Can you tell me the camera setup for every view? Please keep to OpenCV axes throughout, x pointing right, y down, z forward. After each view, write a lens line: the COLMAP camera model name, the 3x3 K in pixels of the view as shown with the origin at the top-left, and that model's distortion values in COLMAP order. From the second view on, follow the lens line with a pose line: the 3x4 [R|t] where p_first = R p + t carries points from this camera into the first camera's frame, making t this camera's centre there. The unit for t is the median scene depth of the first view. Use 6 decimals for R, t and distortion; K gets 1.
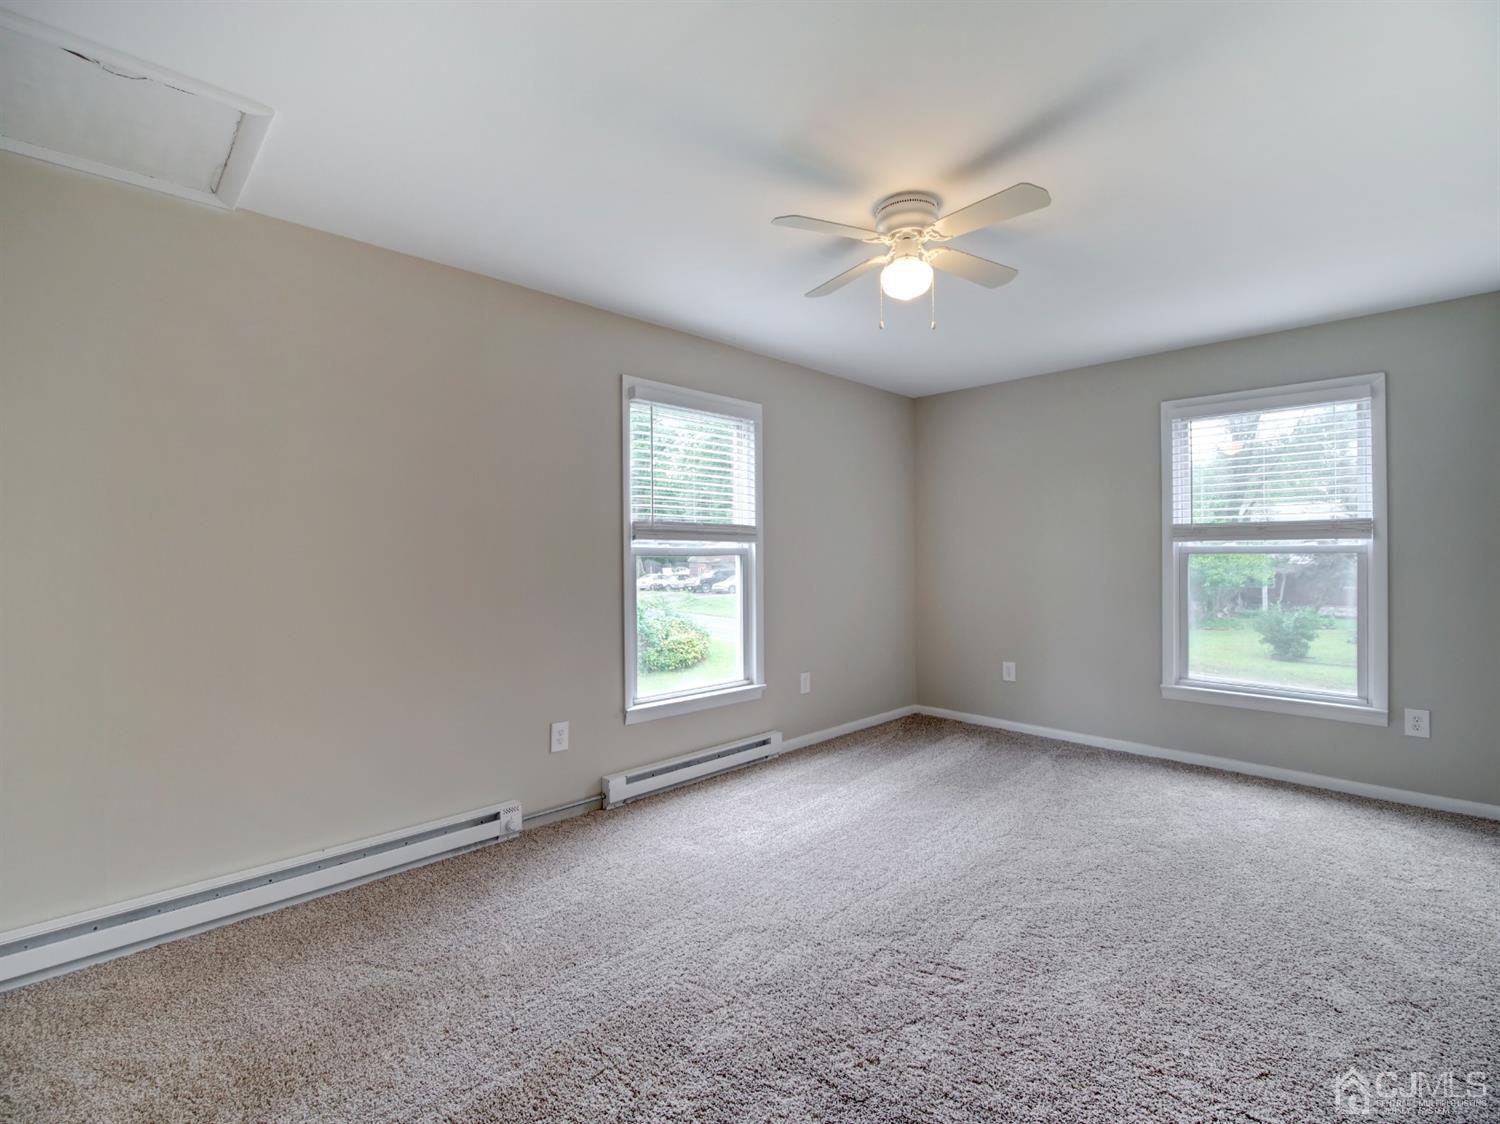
lens RADIAL K [[701.1, 0, 751.3], [0, 701.1, 557.4], [0, 0, 1]] dist [0.001250, -0.000311]
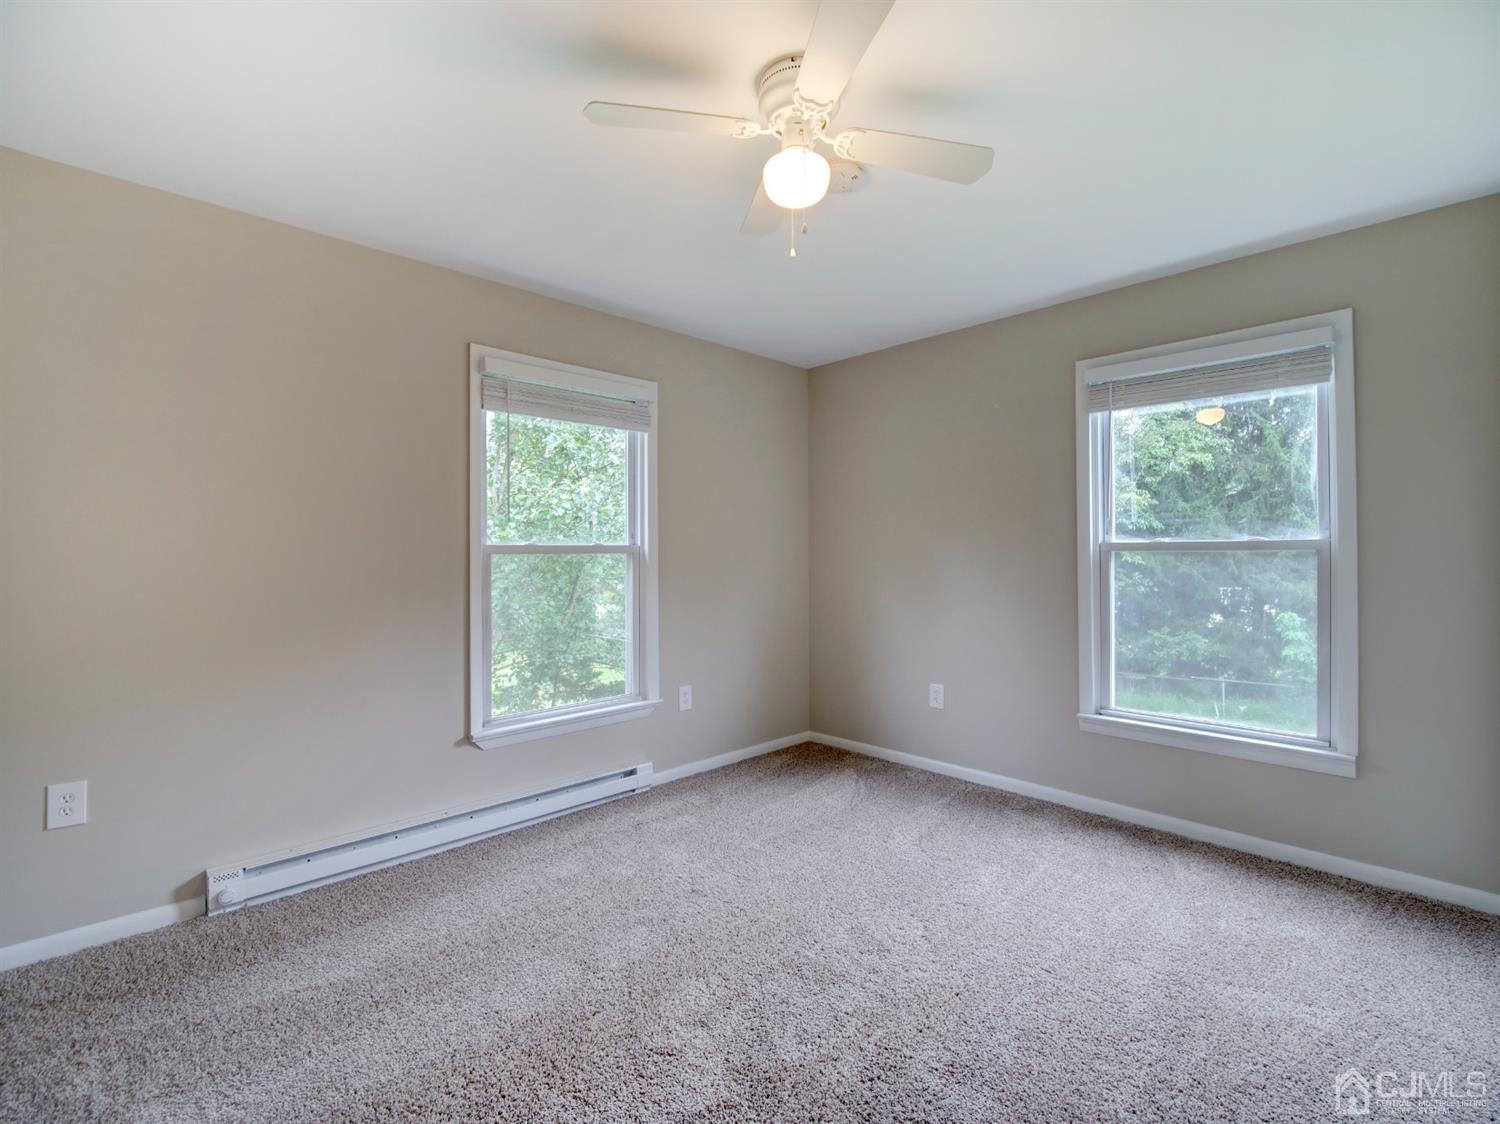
lens RADIAL K [[701.1, 0, 744.2], [0, 701.1, 568.4], [0, 0, 1]] dist [0.001250, -0.000311]
pose [[0.999569, 0.005321, -0.028872, 0.224438], [-0.005160, 0.999971, 0.005648, 0.010561], [0.028902, -0.005496, 0.999567, 0.186929]]
